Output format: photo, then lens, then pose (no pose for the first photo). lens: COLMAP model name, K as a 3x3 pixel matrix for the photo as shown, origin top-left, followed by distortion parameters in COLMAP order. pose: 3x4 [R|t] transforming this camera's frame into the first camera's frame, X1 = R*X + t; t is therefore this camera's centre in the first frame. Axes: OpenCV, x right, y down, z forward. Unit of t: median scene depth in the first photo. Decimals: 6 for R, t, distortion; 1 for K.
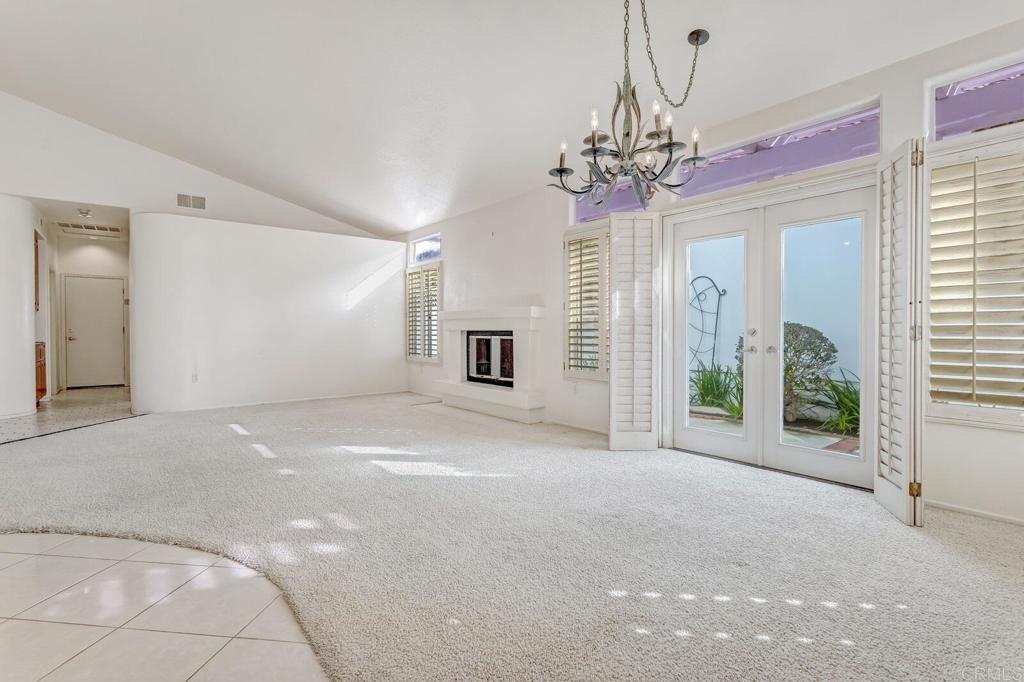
lens RADIAL K [[487.6, 0, 515.3], [0, 487.6, 337.0], [0, 0, 1]] dist [-0.008667, 0.000647]
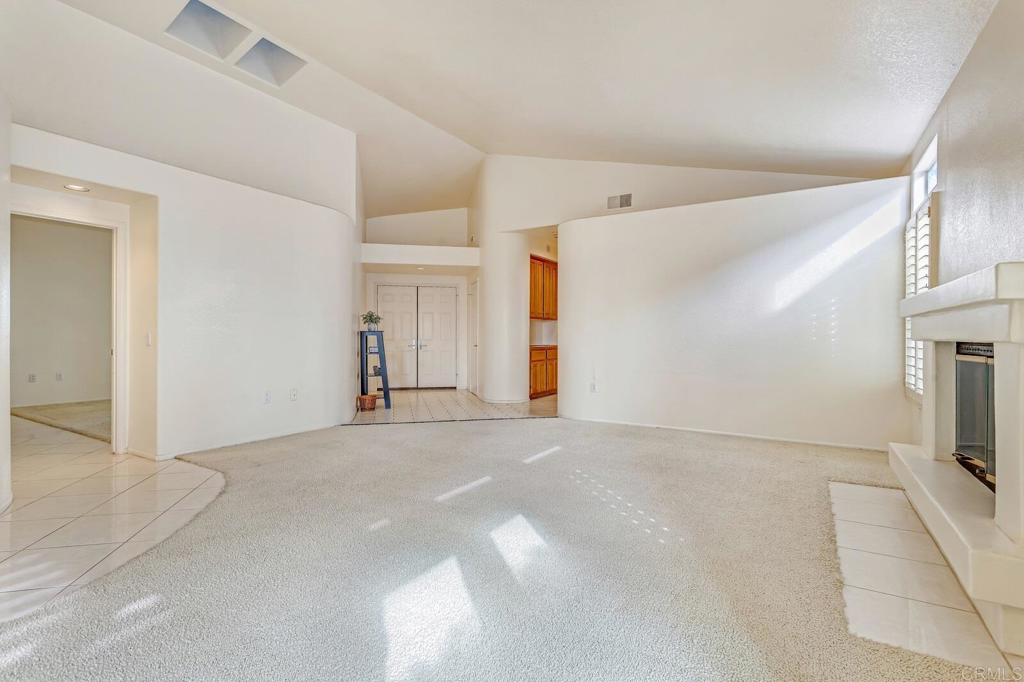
lens RADIAL K [[487.6, 0, 510.7], [0, 487.6, 338.1], [0, 0, 1]] dist [-0.008667, 0.000647]
pose [[0.326055, 0.006702, -0.945327, 0.182077], [-0.013055, 0.999911, 0.002587, -0.011537], [0.945261, 0.011497, 0.326114, 0.538785]]
